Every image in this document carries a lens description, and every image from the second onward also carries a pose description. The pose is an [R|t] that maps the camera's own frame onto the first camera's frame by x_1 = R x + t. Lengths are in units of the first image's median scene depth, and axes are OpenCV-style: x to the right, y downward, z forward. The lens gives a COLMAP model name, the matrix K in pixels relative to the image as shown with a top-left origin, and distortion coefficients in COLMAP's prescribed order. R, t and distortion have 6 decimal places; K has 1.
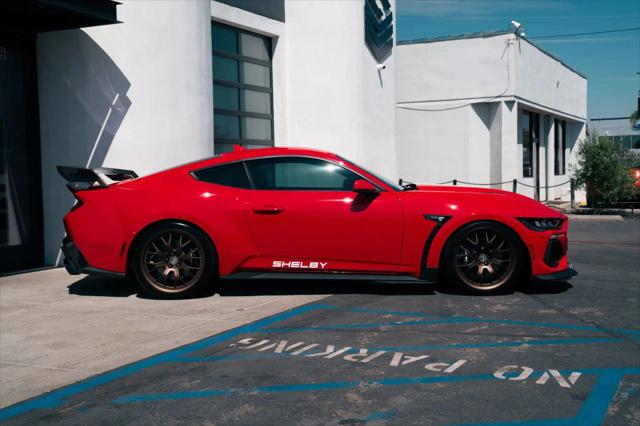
lens RADIAL K [[762.8, 0, 331.0], [0, 762.8, 210.2], [0, 0, 1]] dist [0.071120, 0.033598]
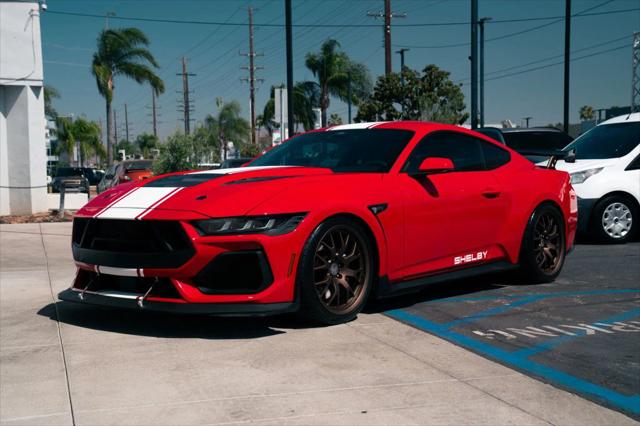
lens RADIAL K [[889.4, 0, 320.0], [0, 889.4, 213.0], [0, 0, 1]] dist [0.190111, 0.035214]
pose [[0.715600, -0.025047, 0.698061, -0.626539], [0.037670, 0.999286, -0.002761, 0.019608], [-0.697494, 0.028271, 0.716033, 0.259592]]
